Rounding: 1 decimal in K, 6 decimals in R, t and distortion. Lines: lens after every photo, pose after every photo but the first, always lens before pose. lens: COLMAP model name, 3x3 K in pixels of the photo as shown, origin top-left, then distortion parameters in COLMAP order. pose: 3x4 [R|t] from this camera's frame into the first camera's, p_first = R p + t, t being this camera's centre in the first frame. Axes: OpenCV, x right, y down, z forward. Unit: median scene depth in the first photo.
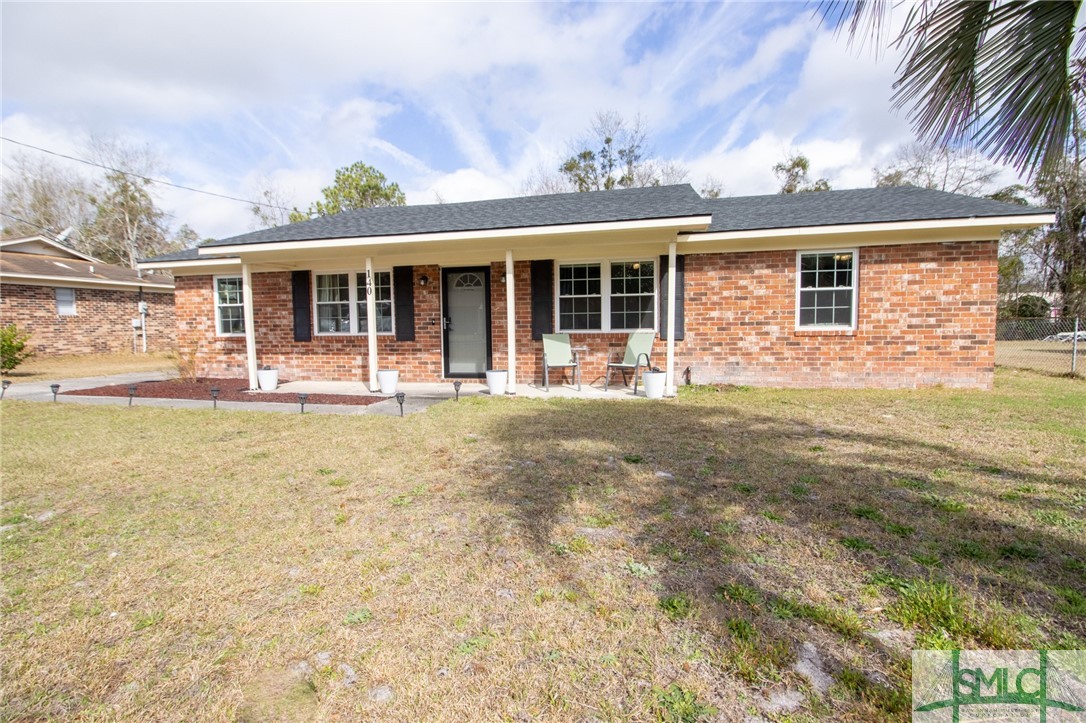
lens RADIAL K [[499.5, 0, 544.1], [0, 499.5, 360.1], [0, 0, 1]] dist [-0.003773, -0.000403]
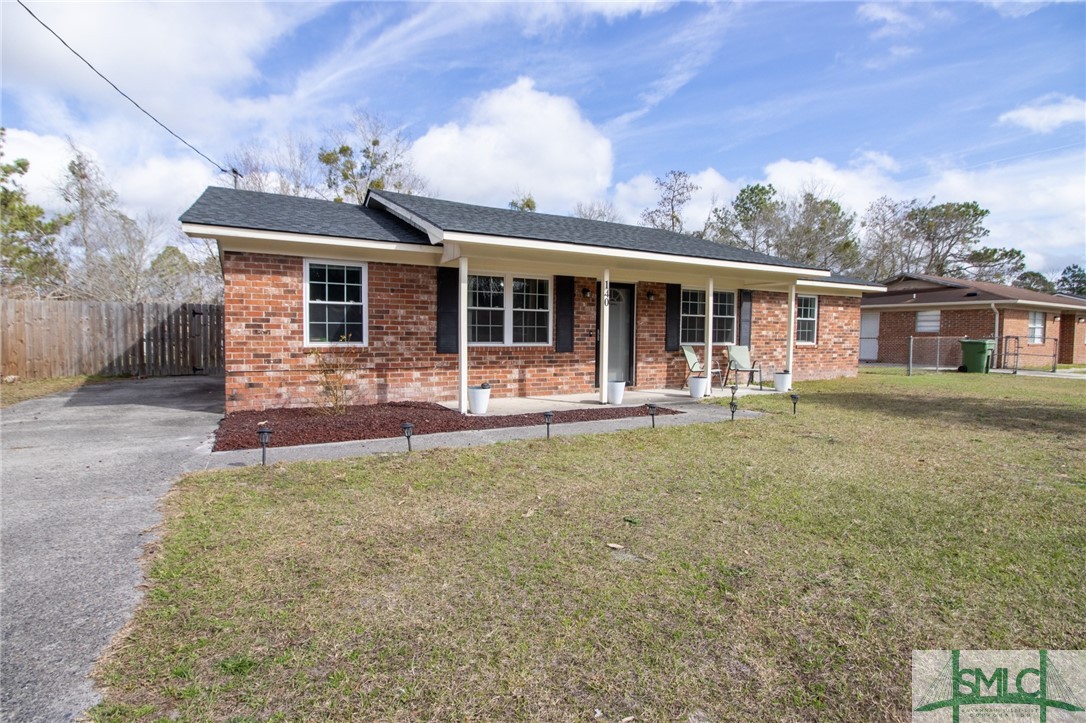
lens RADIAL K [[499.5, 0, 569.7], [0, 499.5, 360.2], [0, 0, 1]] dist [-0.003773, -0.000403]
pose [[0.743131, -0.012964, 0.669020, -0.888092], [0.031014, 0.999405, -0.015083, -0.007359], [-0.668427, 0.031958, 0.743091, 0.256748]]
